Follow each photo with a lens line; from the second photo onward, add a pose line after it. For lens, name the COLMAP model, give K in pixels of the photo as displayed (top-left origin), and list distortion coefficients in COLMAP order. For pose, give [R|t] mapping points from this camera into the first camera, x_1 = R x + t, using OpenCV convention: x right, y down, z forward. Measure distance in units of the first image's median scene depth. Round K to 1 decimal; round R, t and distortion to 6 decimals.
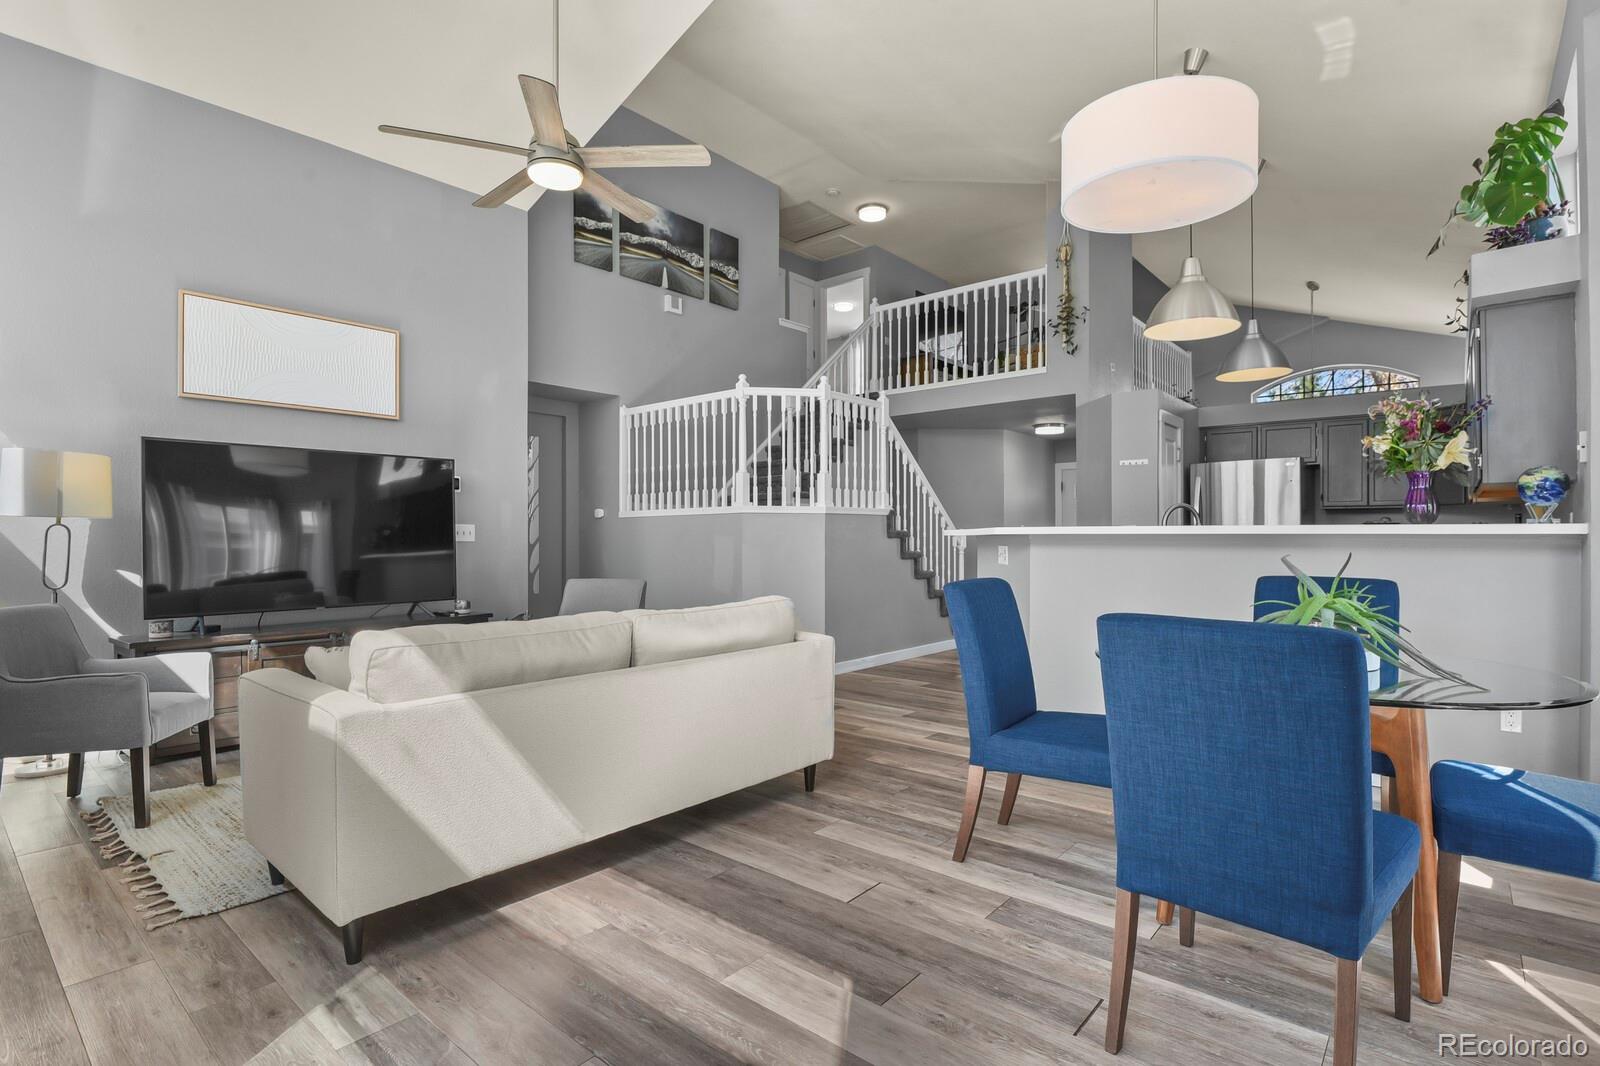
lens RADIAL K [[776.6, 0, 801.1], [0, 776.6, 539.1], [0, 0, 1]] dist [-0.012208, -0.003654]
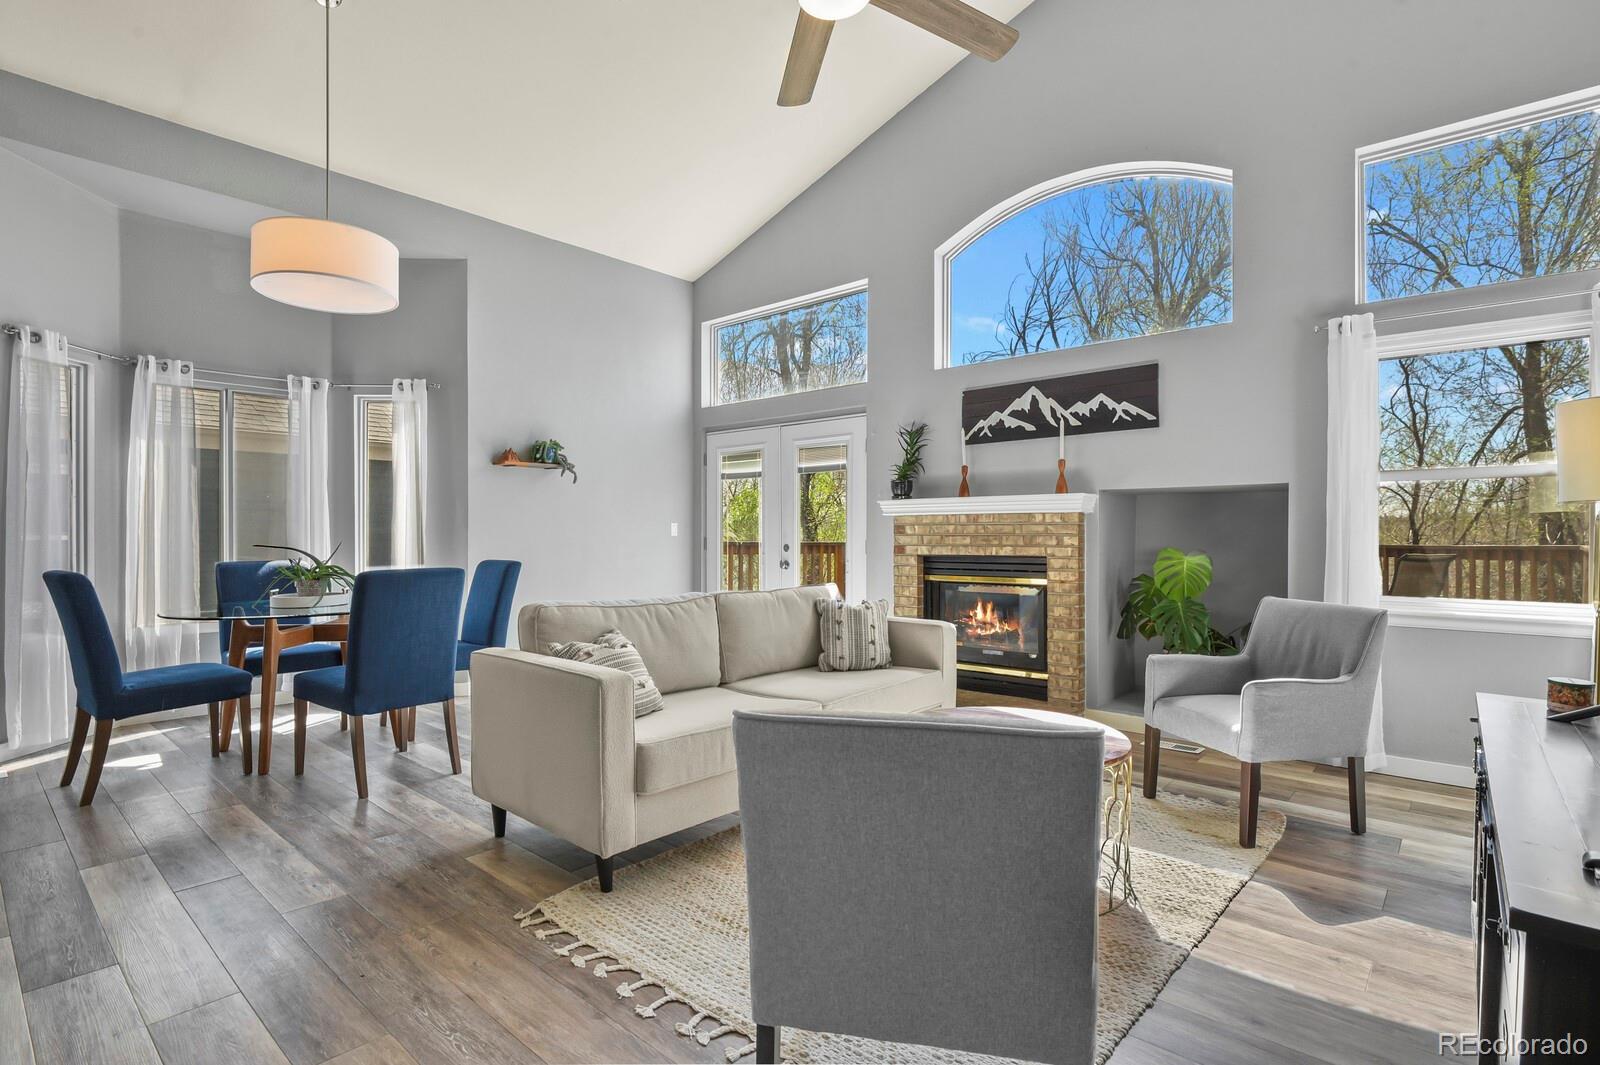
lens RADIAL K [[776.6, 0, 803.4], [0, 776.6, 537.2], [0, 0, 1]] dist [-0.012208, -0.003654]
pose [[-0.999888, 0.000436, 0.014978, -0.171101], [0.000542, 0.999975, 0.007063, -0.002117], [-0.014975, 0.007071, -0.999863, 0.946088]]
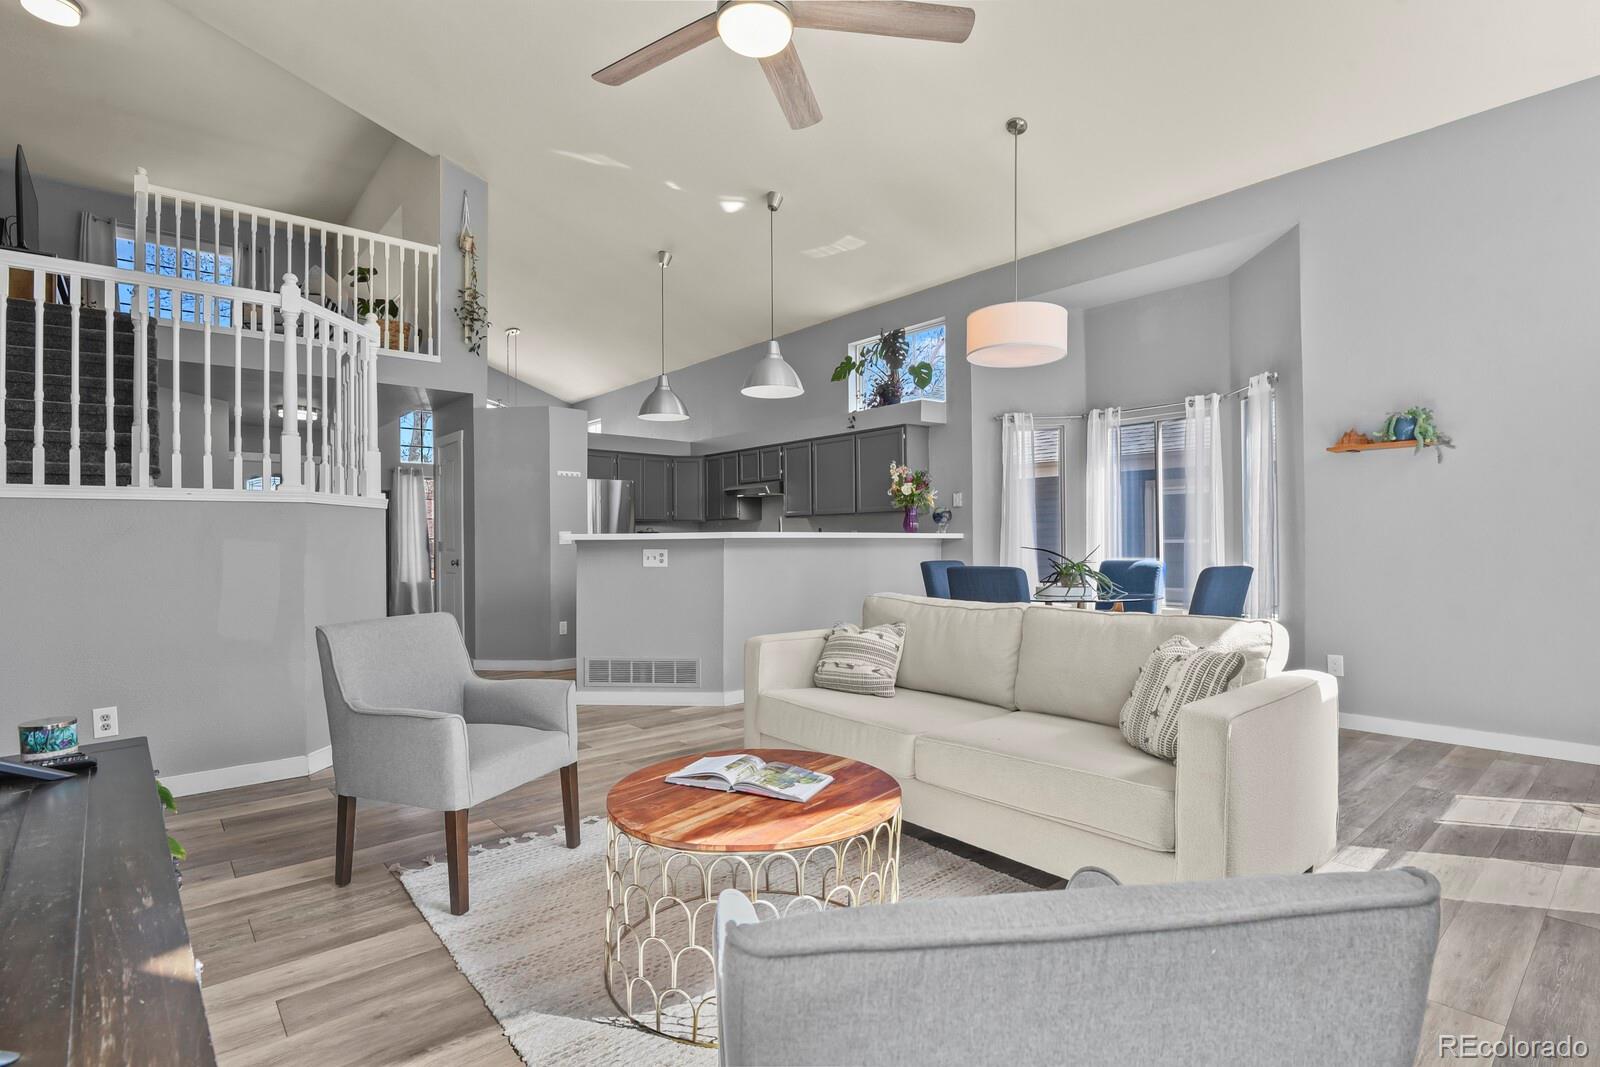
lens RADIAL K [[776.6, 0, 802.9], [0, 776.6, 541.8], [0, 0, 1]] dist [-0.012208, -0.003654]
pose [[0.149540, -0.000124, 0.988756, -0.573637], [0.009074, 0.999958, -0.001247, 0.001446], [-0.988714, 0.009159, 0.149535, 0.484554]]
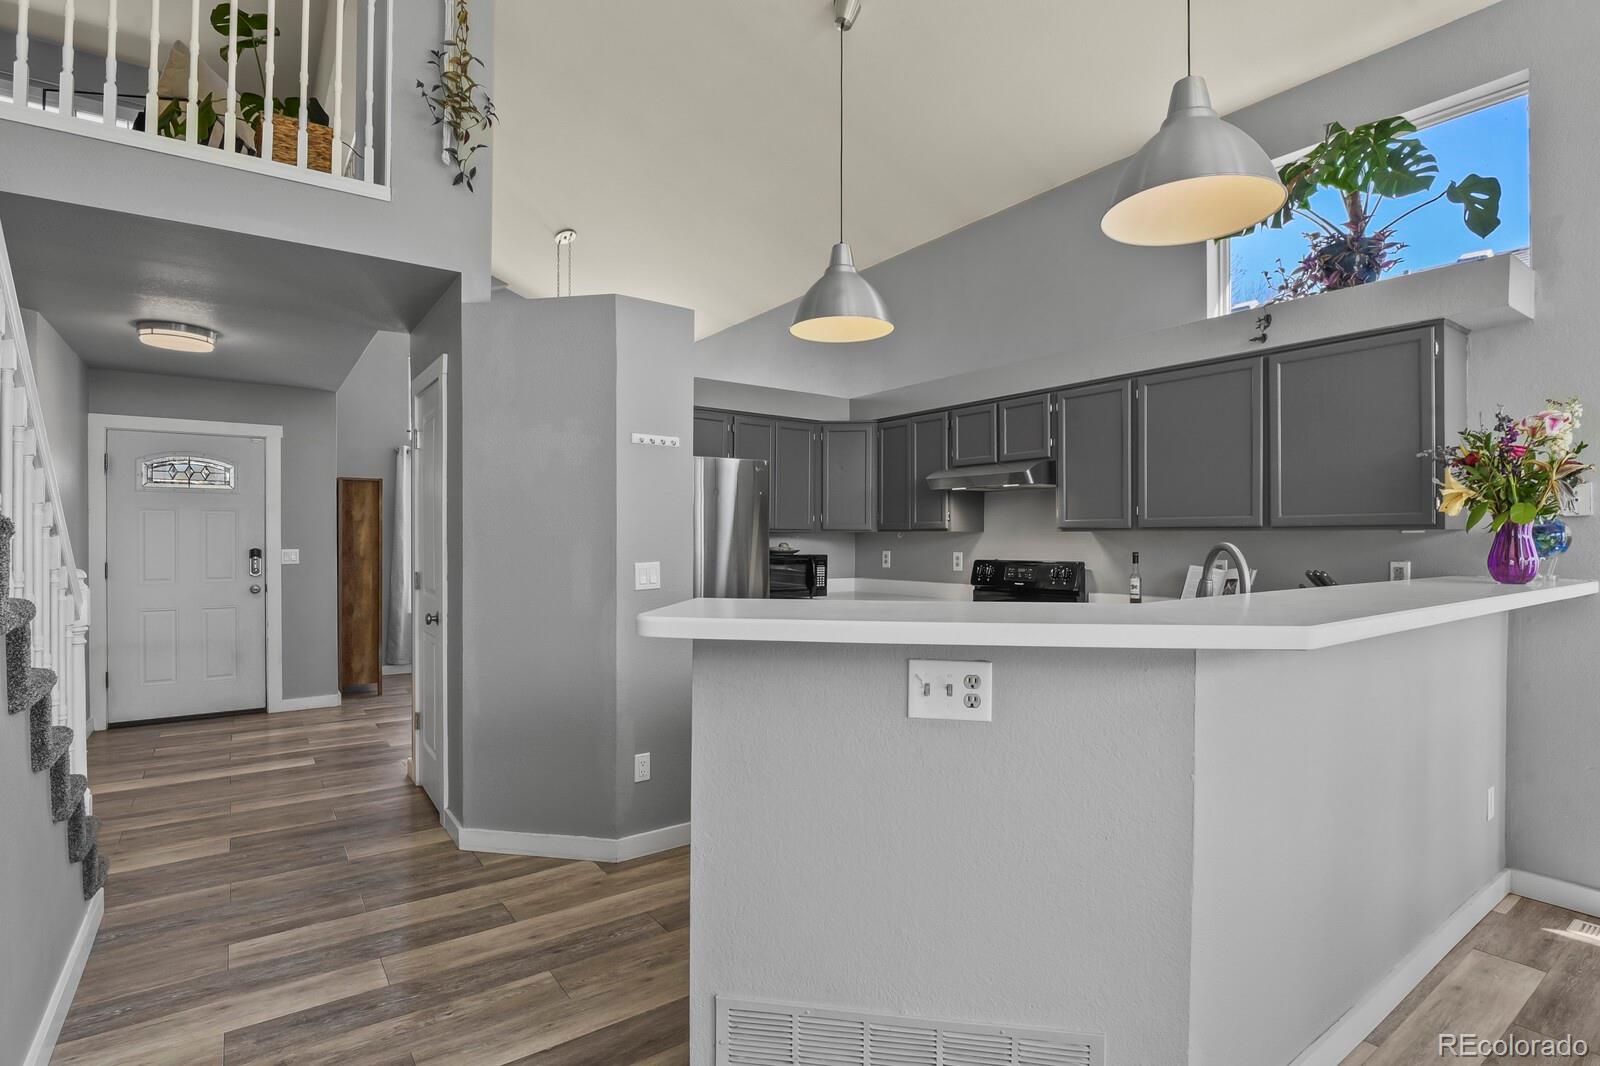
lens RADIAL K [[776.6, 0, 802.7], [0, 776.6, 539.0], [0, 0, 1]] dist [-0.012208, -0.003654]
pose [[0.235295, -0.001705, 0.971922, -0.047562], [0.000290, 0.999999, 0.001684, -0.031931], [-0.971924, -0.000115, 0.235296, 0.743936]]
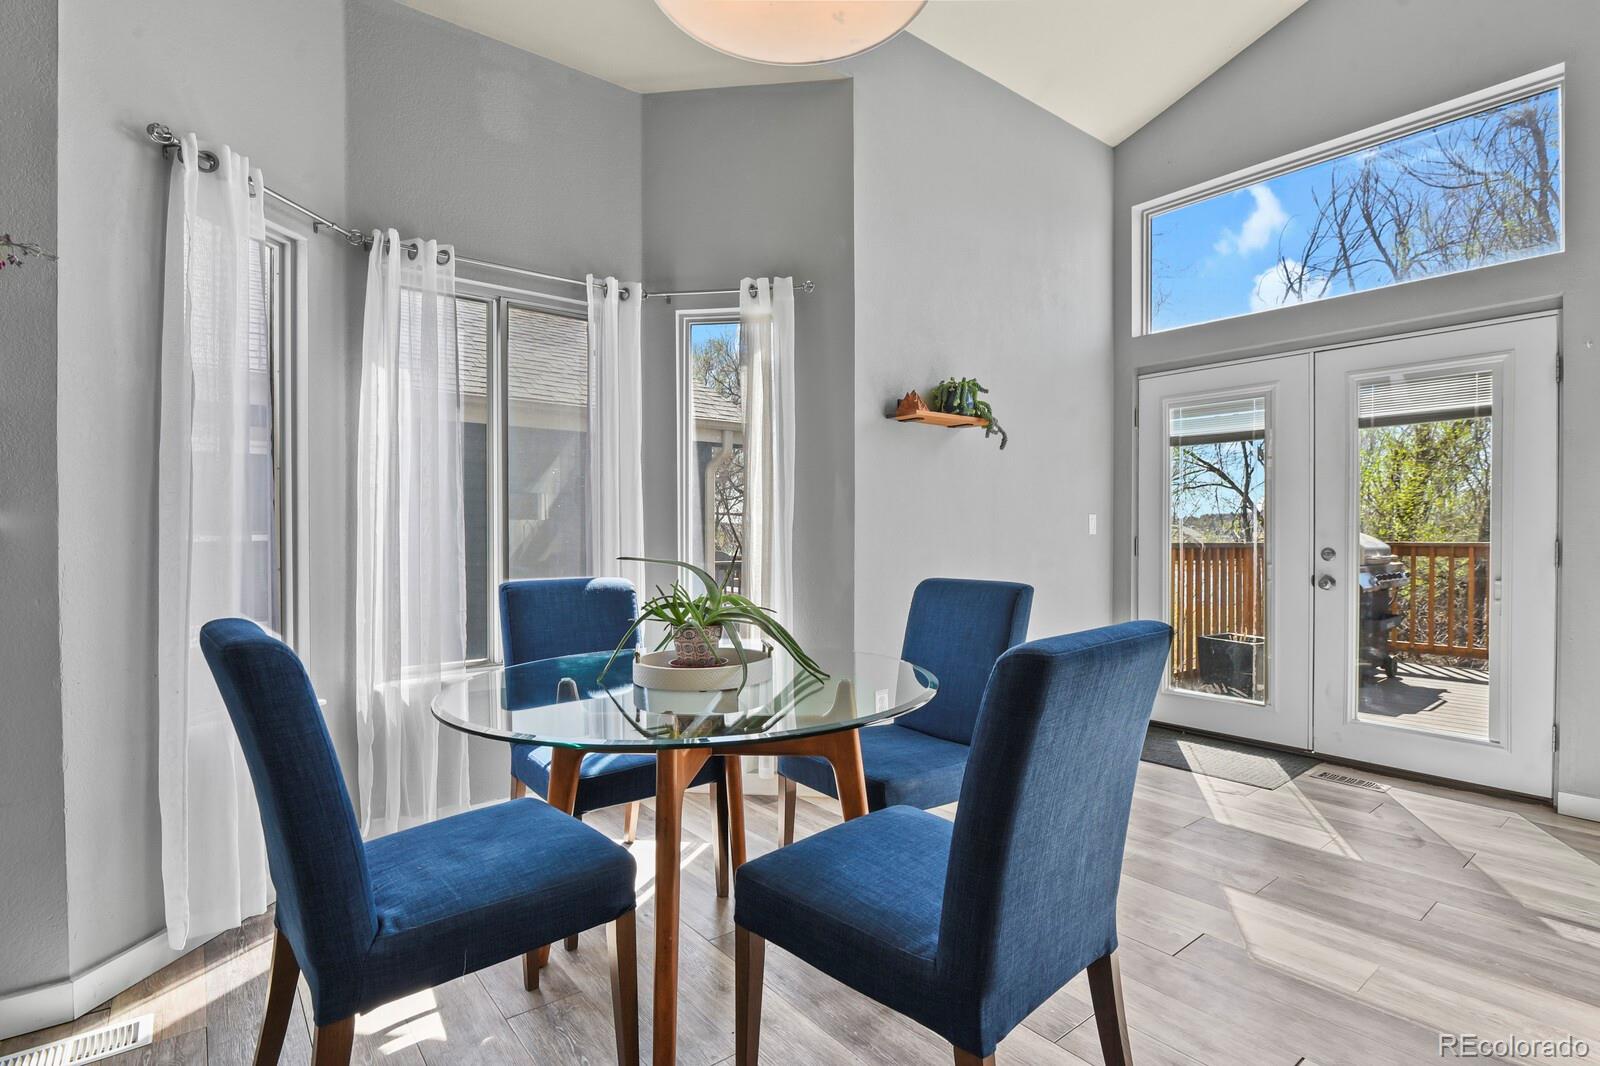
lens RADIAL K [[776.6, 0, 802.8], [0, 776.6, 535.0], [0, 0, 1]] dist [-0.012208, -0.003654]
pose [[-0.980599, 0.001831, 0.196014, 0.129656], [0.003702, 0.999951, 0.009179, -0.002944], [-0.195988, 0.009726, -0.980558, 0.627297]]
